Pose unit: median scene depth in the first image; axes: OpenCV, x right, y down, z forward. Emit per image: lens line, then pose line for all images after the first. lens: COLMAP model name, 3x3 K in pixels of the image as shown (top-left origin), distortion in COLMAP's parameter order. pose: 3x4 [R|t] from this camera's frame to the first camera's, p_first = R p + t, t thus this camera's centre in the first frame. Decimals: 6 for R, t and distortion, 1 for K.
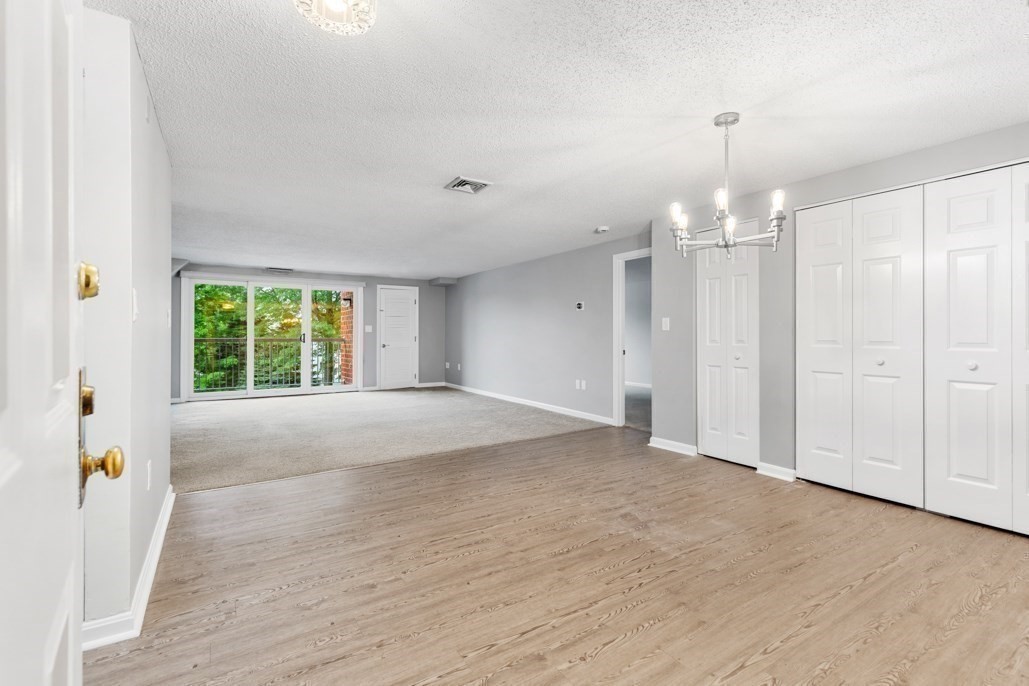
lens RADIAL K [[466.3, 0, 504.4], [0, 466.3, 334.8], [0, 0, 1]] dist [0.010154, -0.001796]
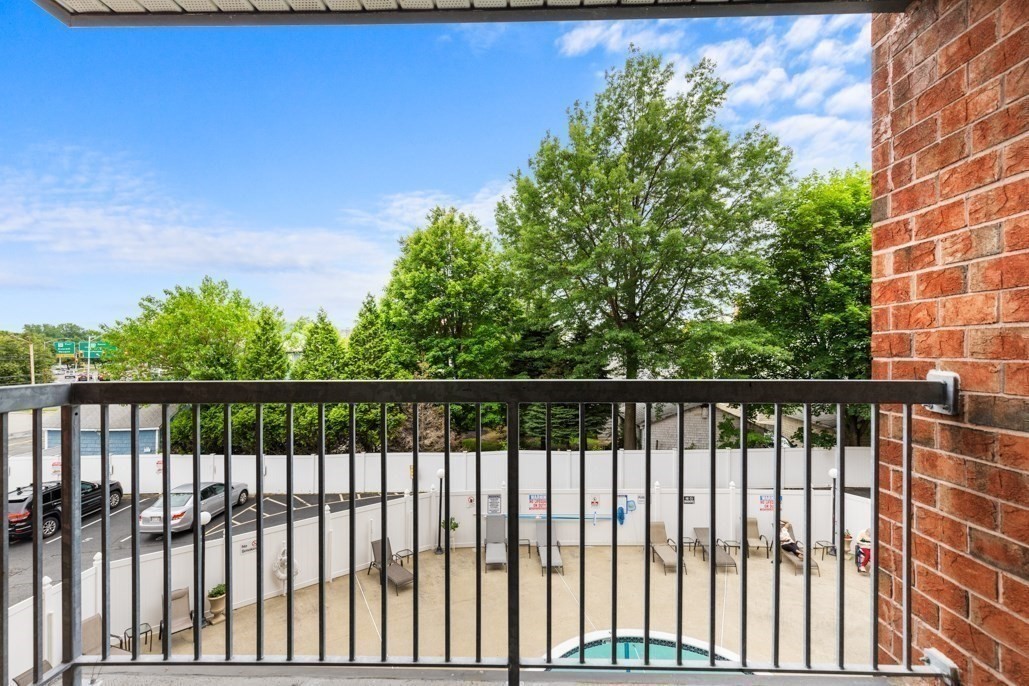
lens RADIAL K [[466.3, 0, 512.5], [0, 466.3, 347.1], [0, 0, 1]] dist [0.010154, -0.001796]
pose [[0.833497, -0.006218, -0.552489, -0.412931], [0.007966, 0.999968, 0.000764, -0.006090], [0.552467, -0.005038, 0.833520, 0.885982]]
